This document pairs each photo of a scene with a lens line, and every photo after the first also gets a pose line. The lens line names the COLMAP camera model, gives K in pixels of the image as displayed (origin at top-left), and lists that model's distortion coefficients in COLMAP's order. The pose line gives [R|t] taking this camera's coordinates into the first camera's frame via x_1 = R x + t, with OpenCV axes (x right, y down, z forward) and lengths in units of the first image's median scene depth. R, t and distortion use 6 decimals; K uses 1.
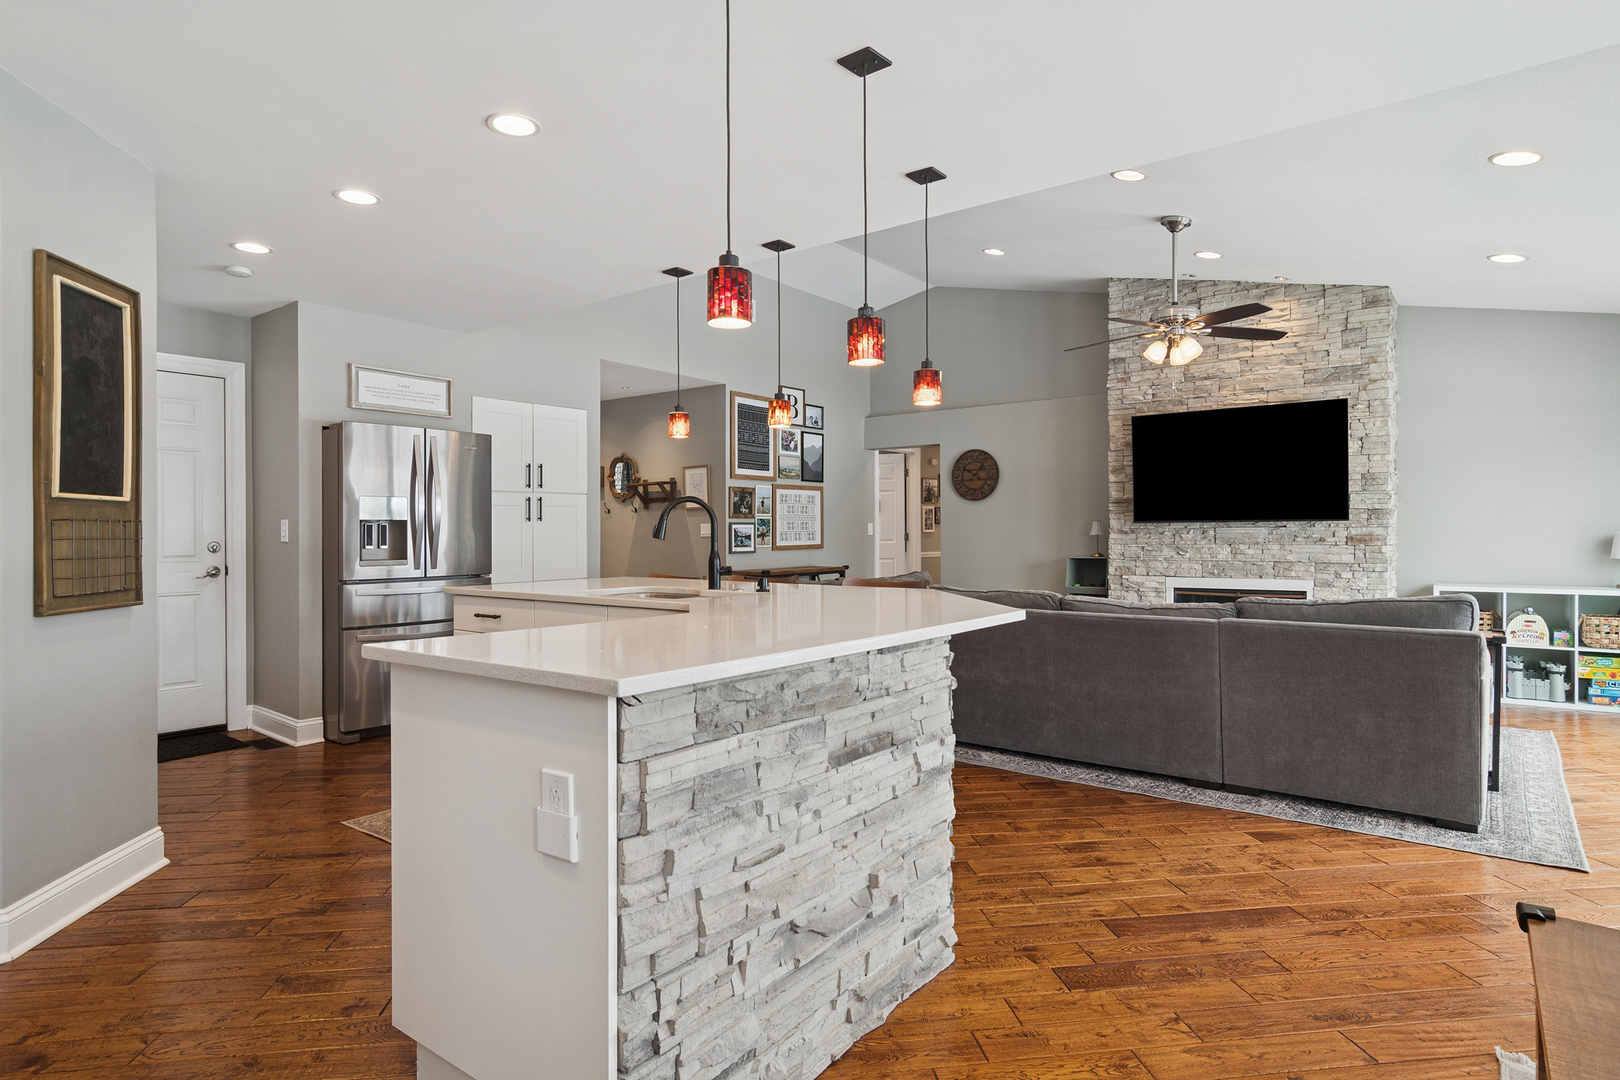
lens RADIAL K [[874.4, 0, 808.5], [0, 874.4, 533.3], [0, 0, 1]] dist [0.000440, 0.001458]
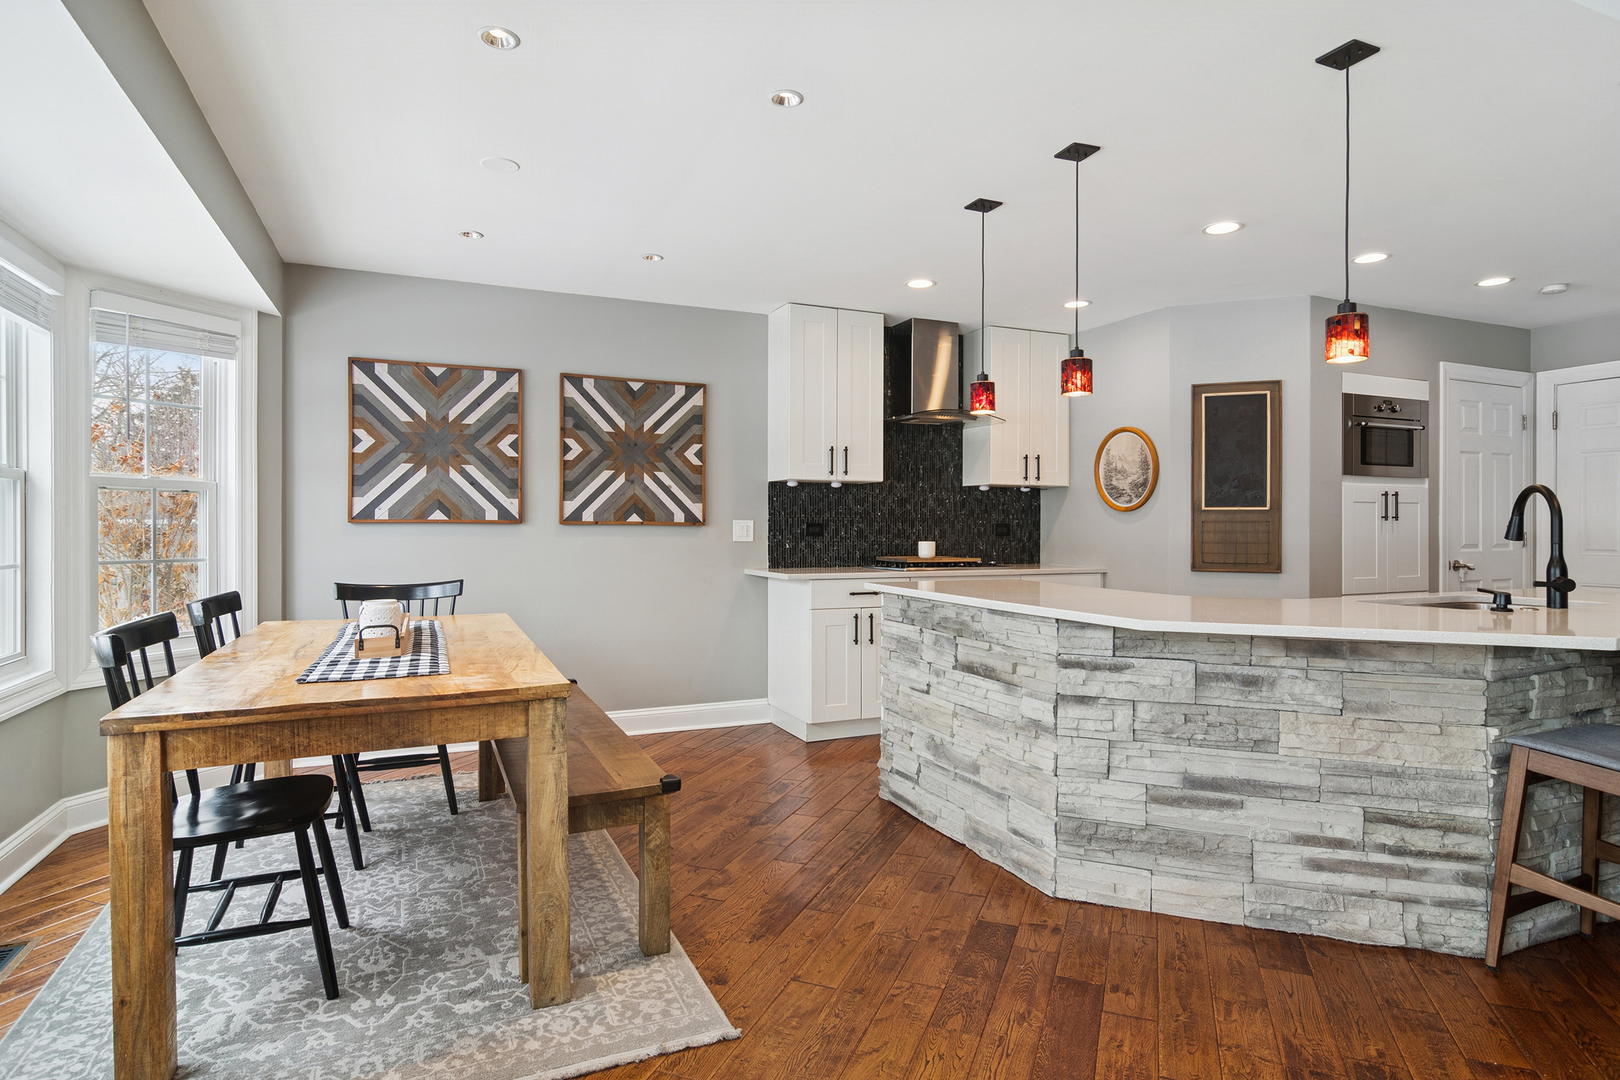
lens RADIAL K [[874.4, 0, 812.2], [0, 874.4, 528.3], [0, 0, 1]] dist [0.000440, 0.001458]
pose [[-0.476594, 0.004076, -0.879114, 0.482458], [-0.000943, 0.999986, 0.005147, -0.004072], [0.879123, 0.003282, -0.476583, 0.456864]]
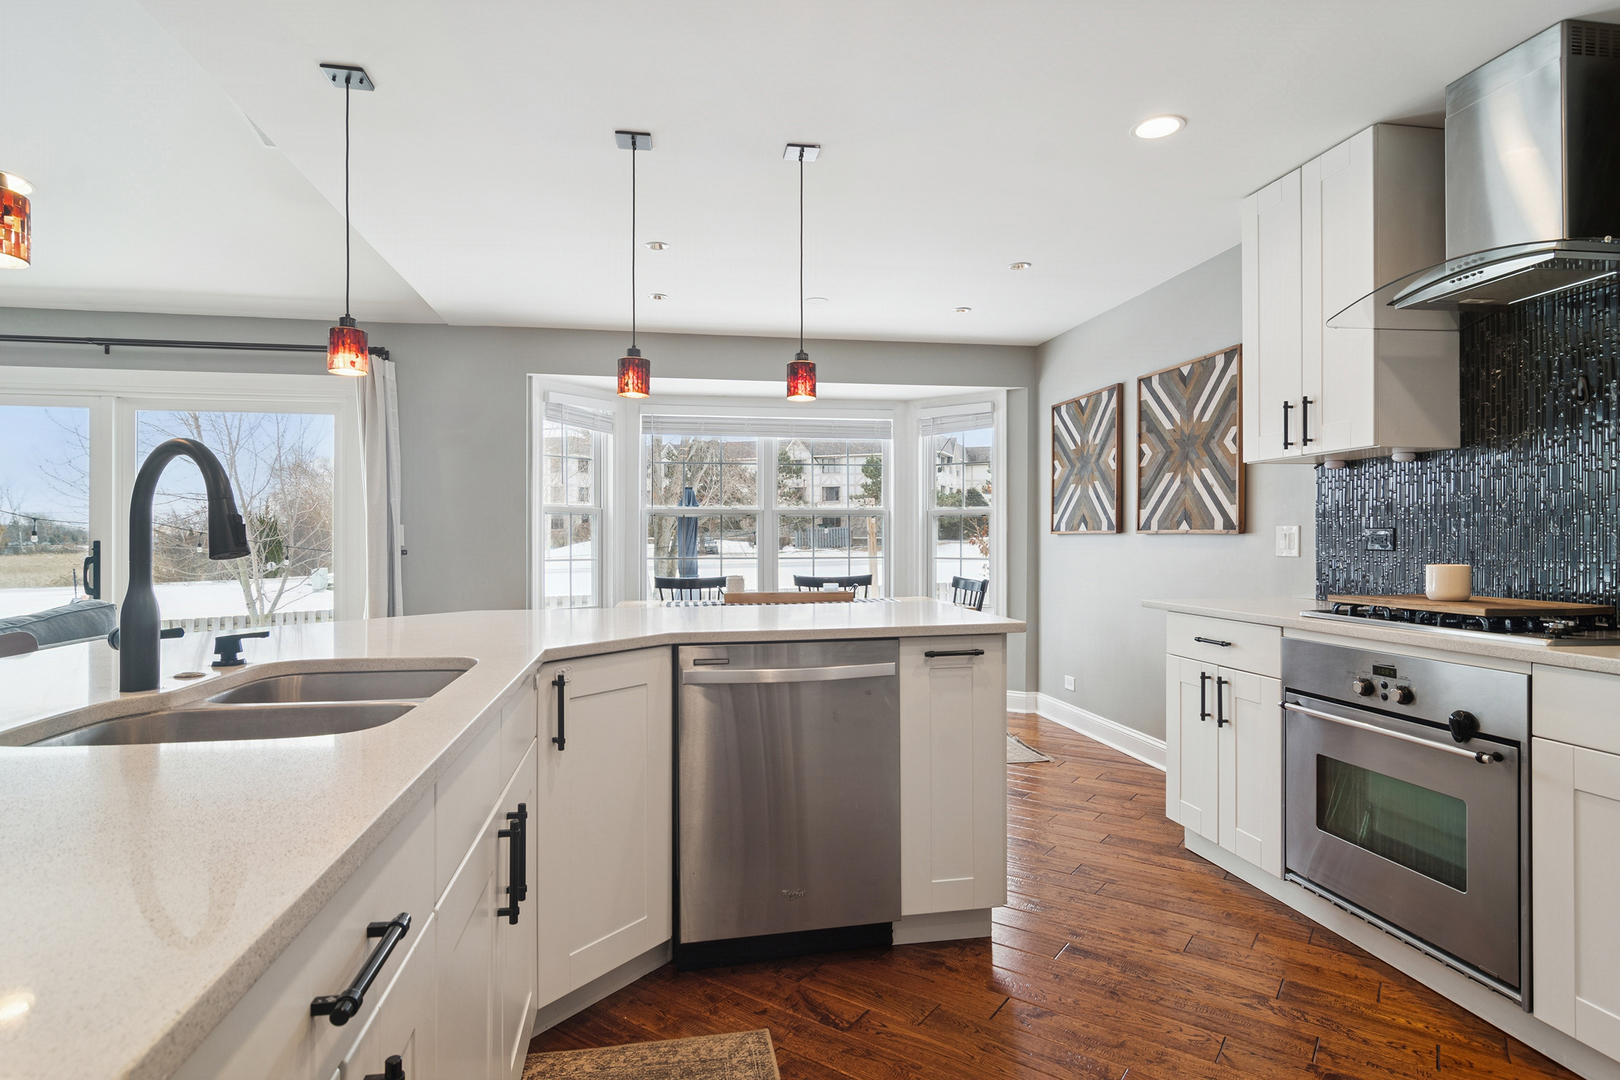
lens RADIAL K [[874.4, 0, 809.5], [0, 874.4, 538.5], [0, 0, 1]] dist [0.000440, 0.001458]
pose [[-0.736705, 0.005094, 0.676195, -0.325775], [0.003988, 0.999987, -0.003188, 0.001263], [-0.676203, 0.000348, -0.736715, 0.620213]]
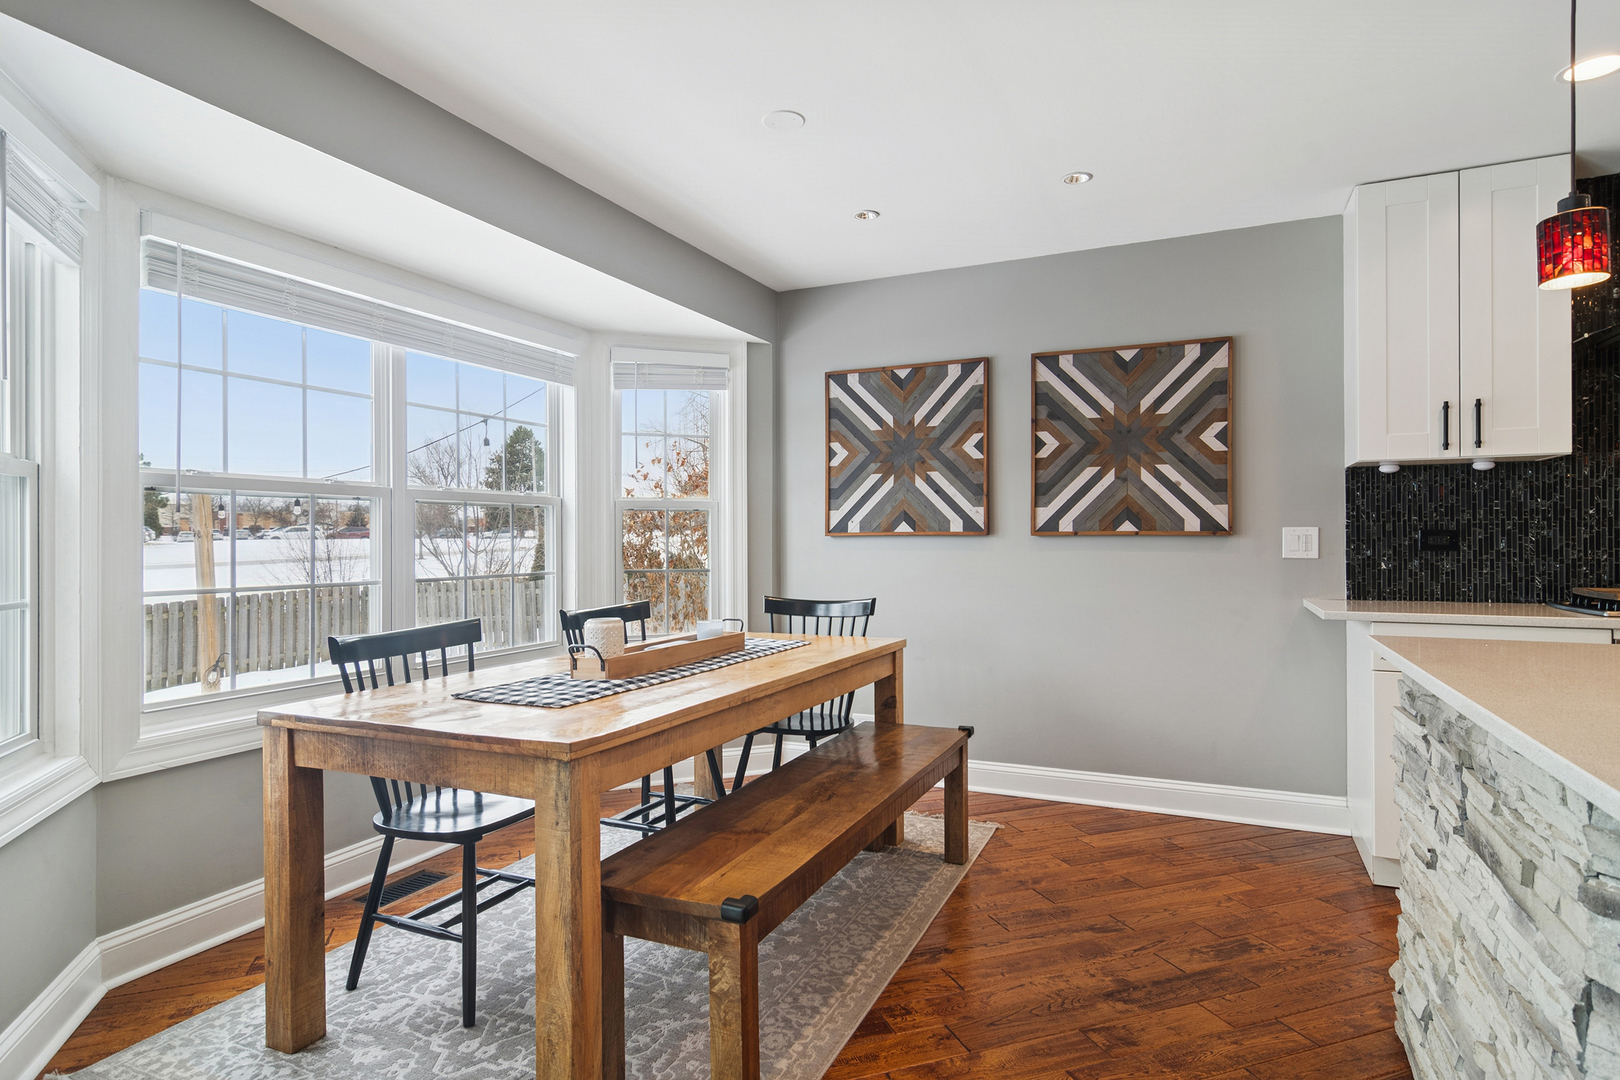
lens RADIAL K [[874.4, 0, 812.3], [0, 874.4, 539.5], [0, 0, 1]] dist [0.000440, 0.001458]
pose [[-0.974920, 0.008724, -0.222385, 0.229809], [0.008946, 0.999960, 0.000010, -0.002307], [0.222377, -0.001980, -0.974959, 0.481837]]
